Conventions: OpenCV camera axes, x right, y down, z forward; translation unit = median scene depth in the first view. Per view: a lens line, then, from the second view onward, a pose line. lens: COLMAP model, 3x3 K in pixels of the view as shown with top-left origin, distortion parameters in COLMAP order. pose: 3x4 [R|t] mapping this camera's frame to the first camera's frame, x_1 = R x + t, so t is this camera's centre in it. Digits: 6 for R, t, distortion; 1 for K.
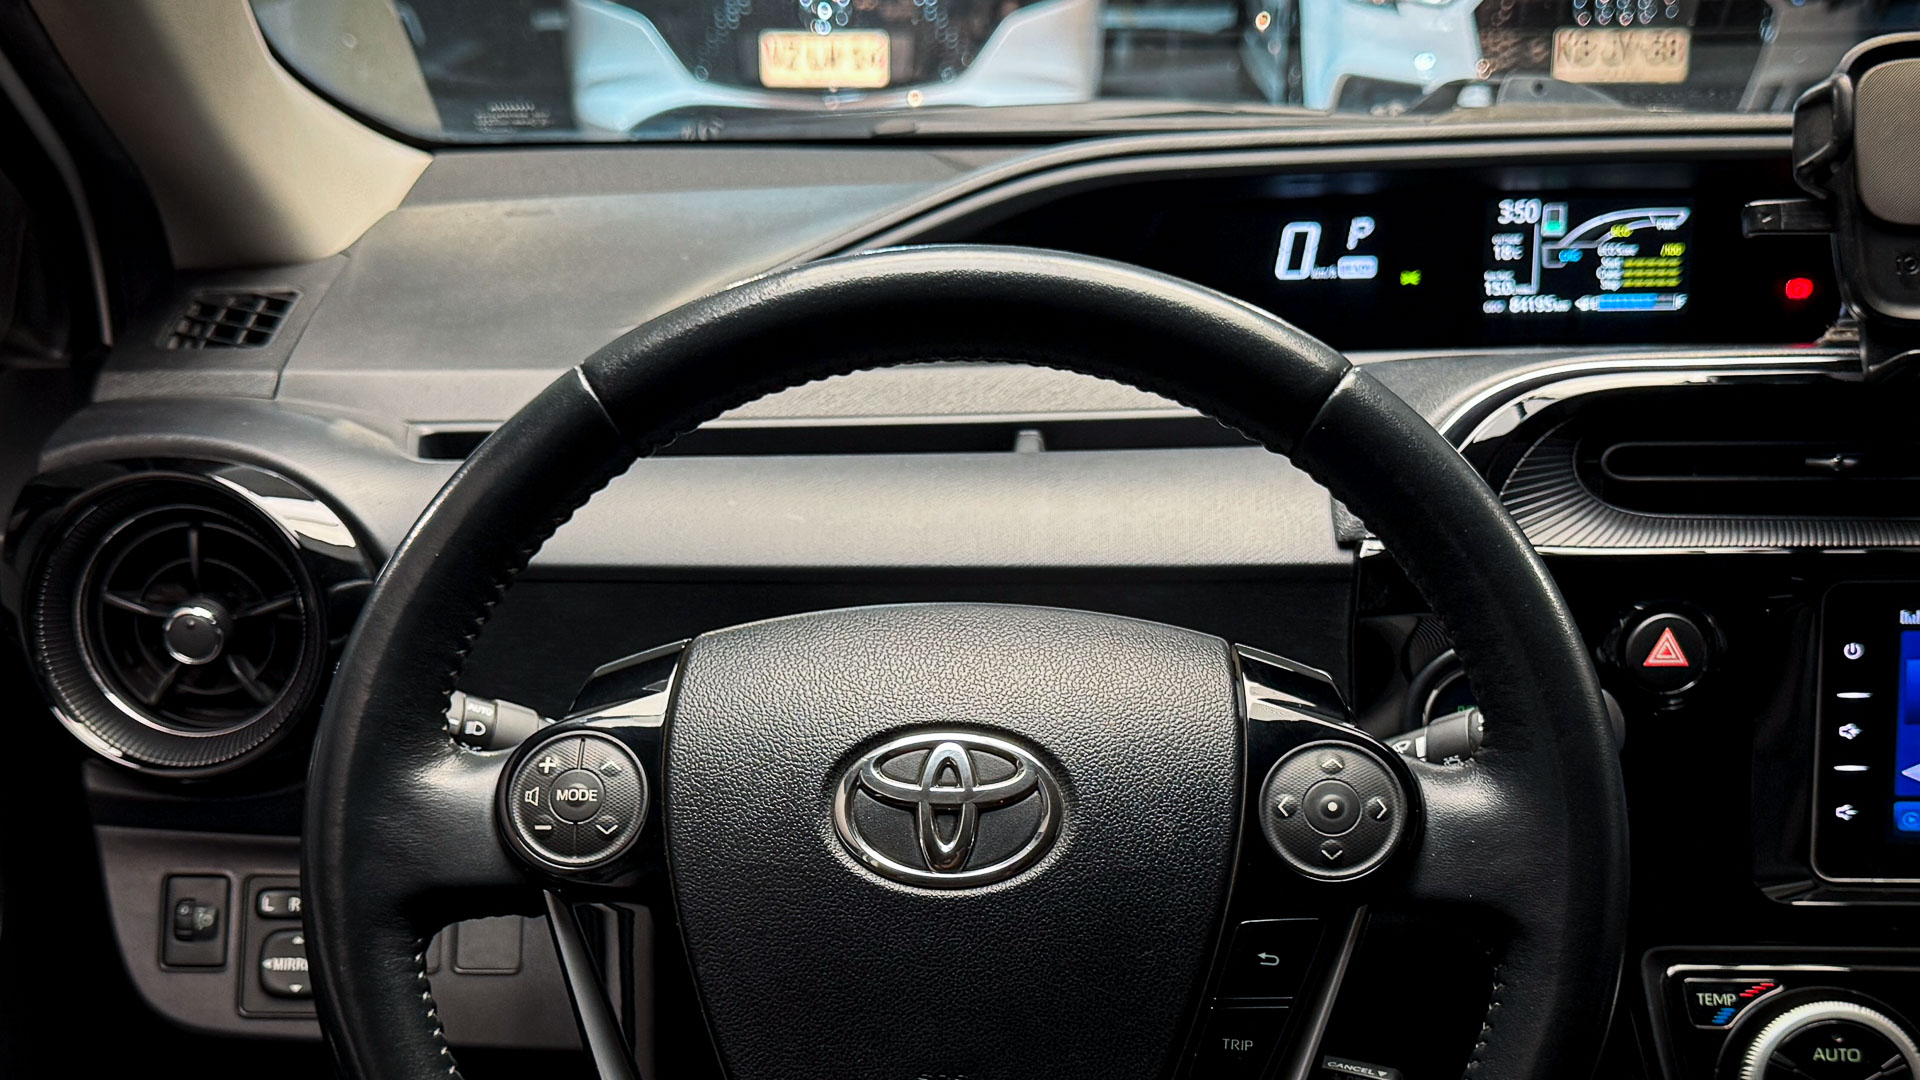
lens RADIAL K [[2456.4, 0, 983.7], [0, 2456.4, 818.8], [0, 0, 1]] dist [0.061956, 0.000000]
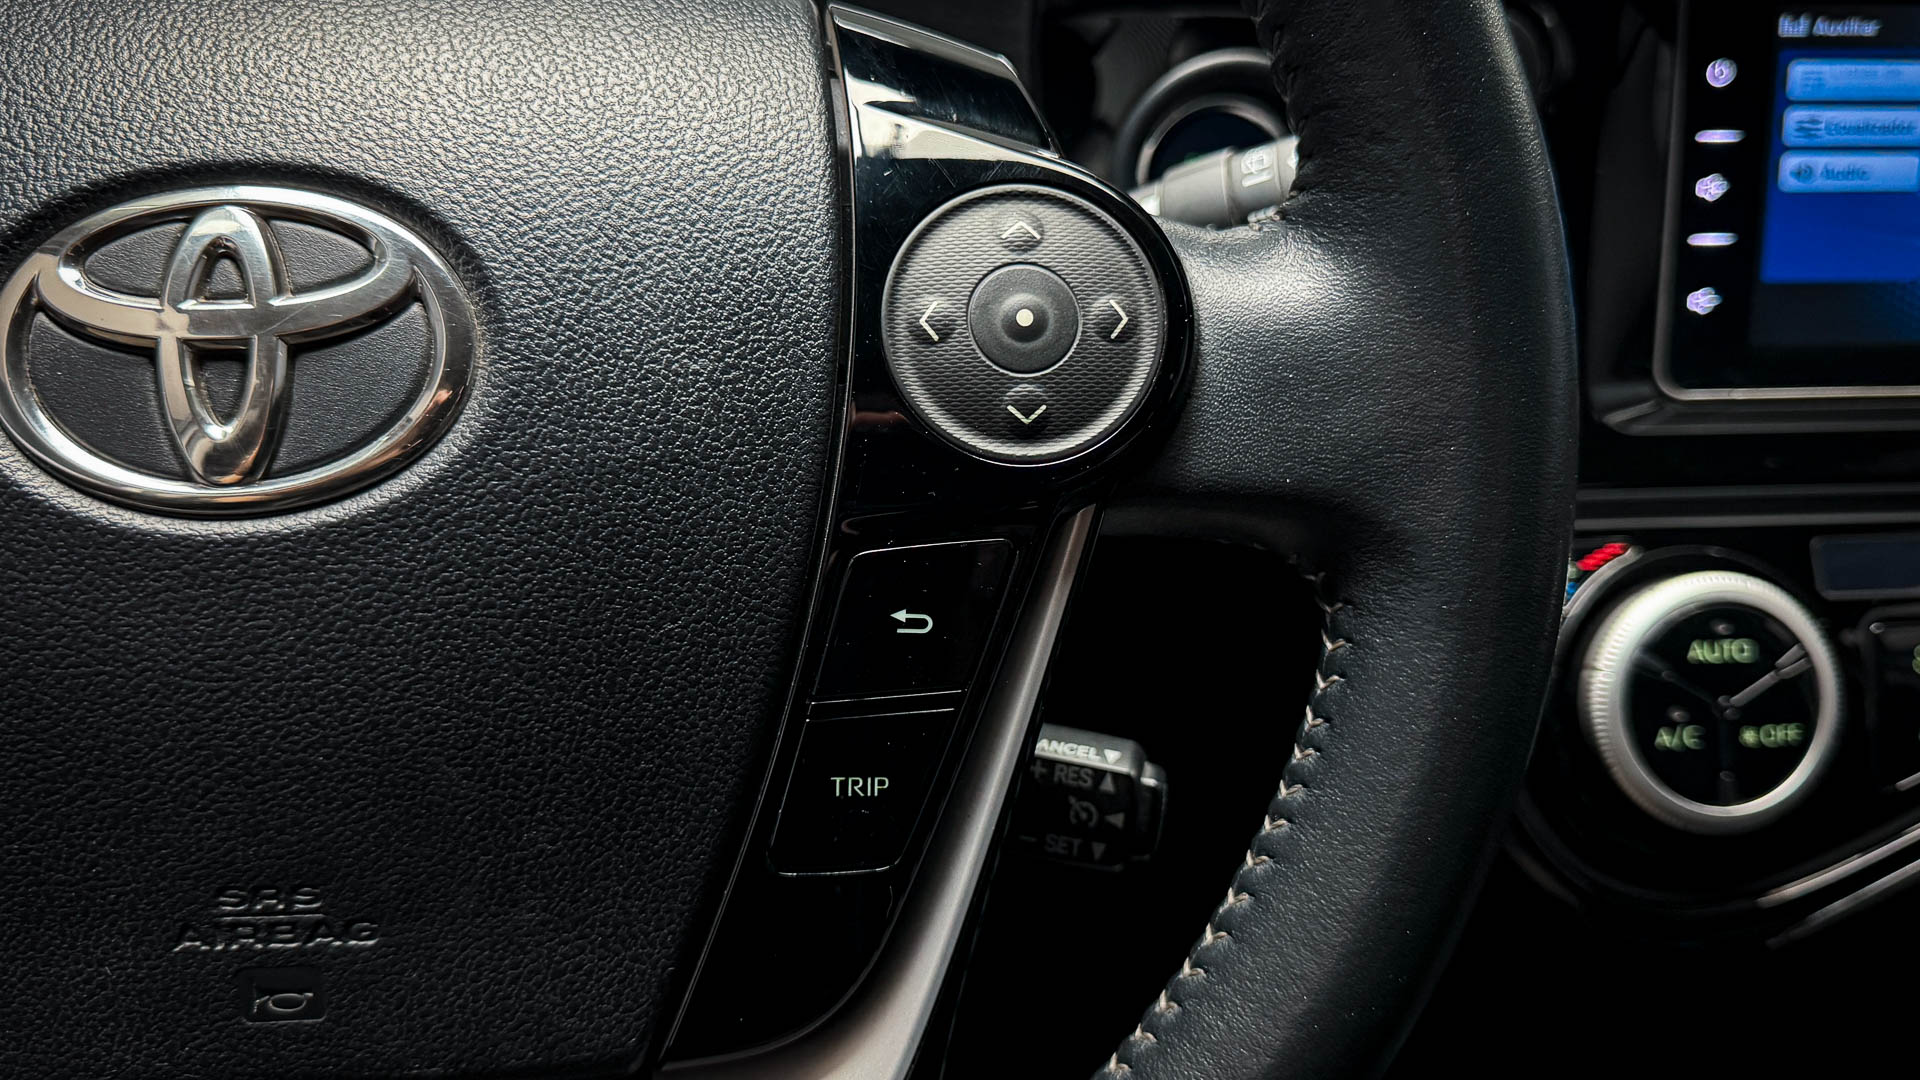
lens RADIAL K [[1664.6, 0, 968.8], [0, 1664.6, 585.4], [0, 0, 1]] dist [0.047453, -0.129011]
pose [[0.990241, -0.050133, 0.130039, 0.067651], [0.029246, 0.987035, 0.157819, -0.004604], [-0.136265, -0.152475, 0.978868, 0.538961]]
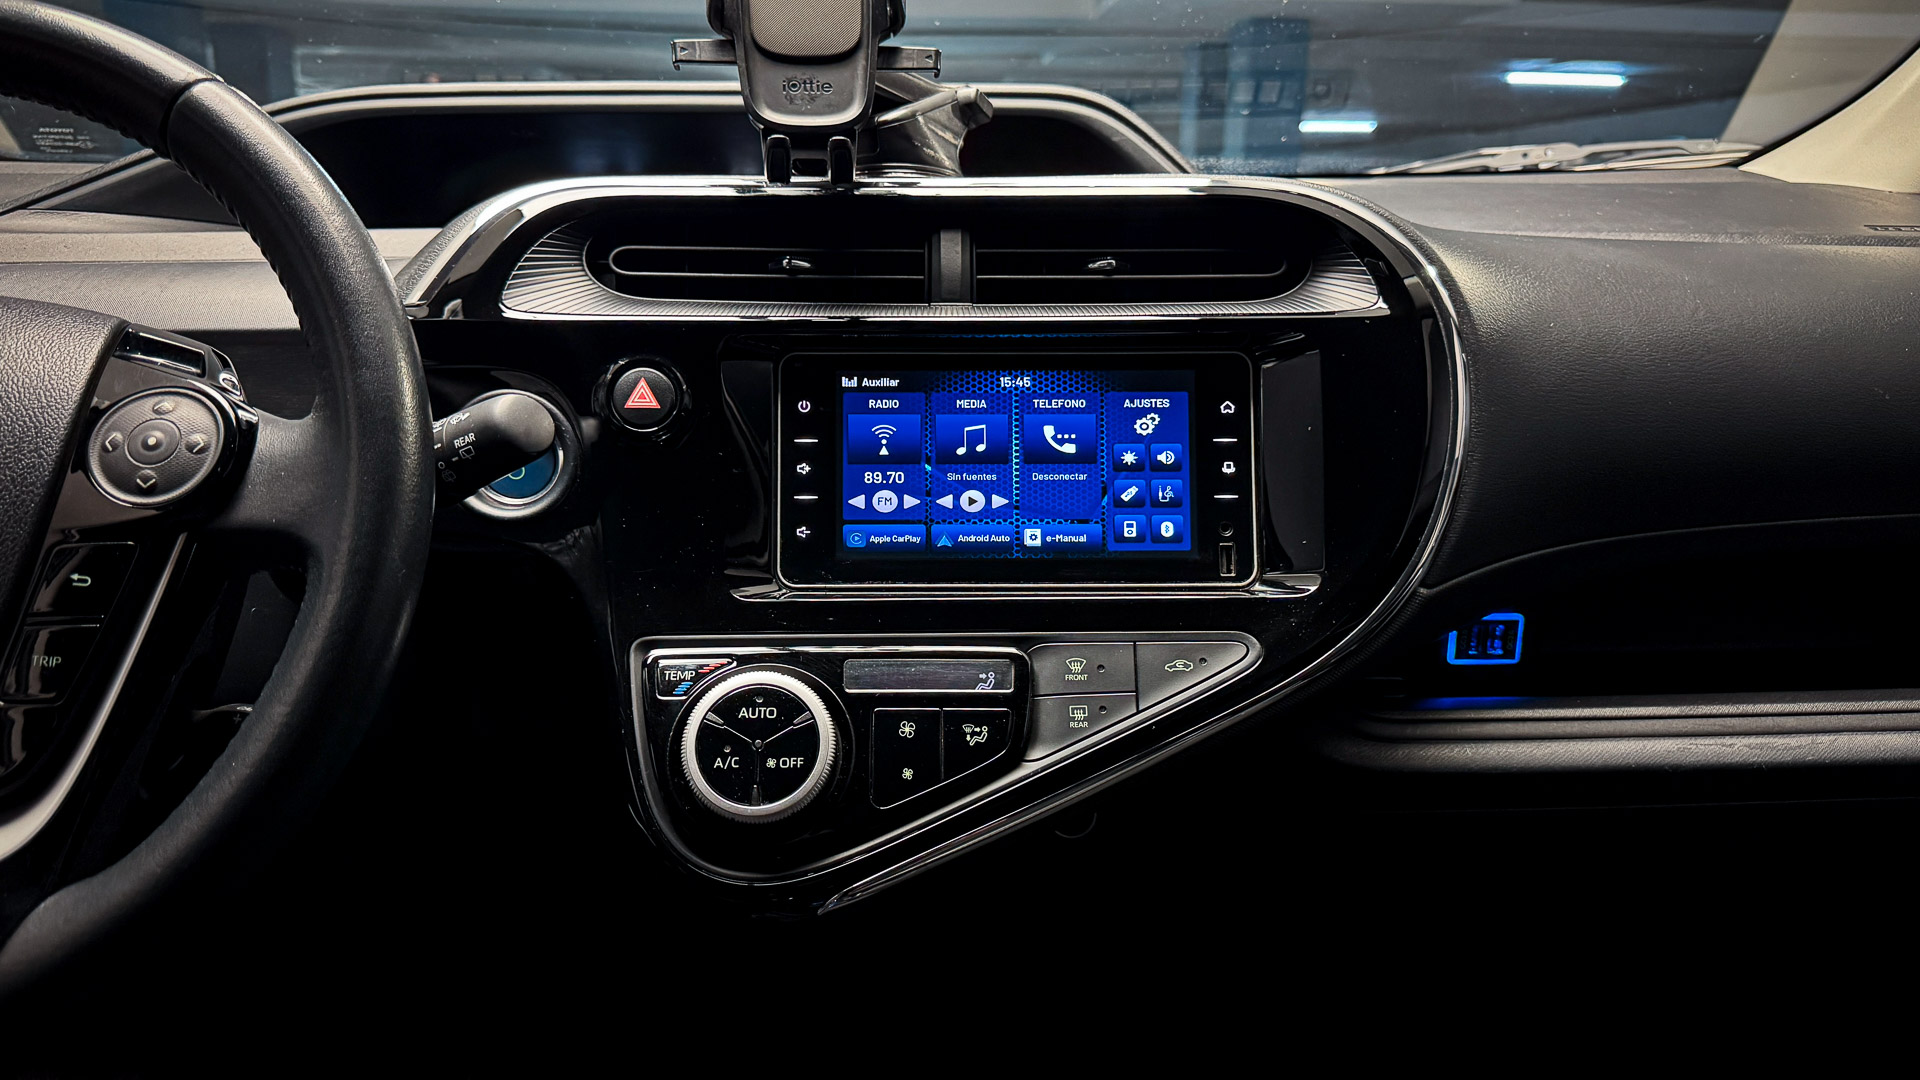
lens RADIAL K [[1388.6, 0, 961.8], [0, 1388.6, 541.7], [0, 0, 1]] dist [0.030745, -0.039482]
pose [[0.995742, 0.000454, 0.092180, 0.364032], [0.014921, 0.986006, -0.166040, 0.121277], [-0.090965, 0.166709, 0.981801, 0.298081]]
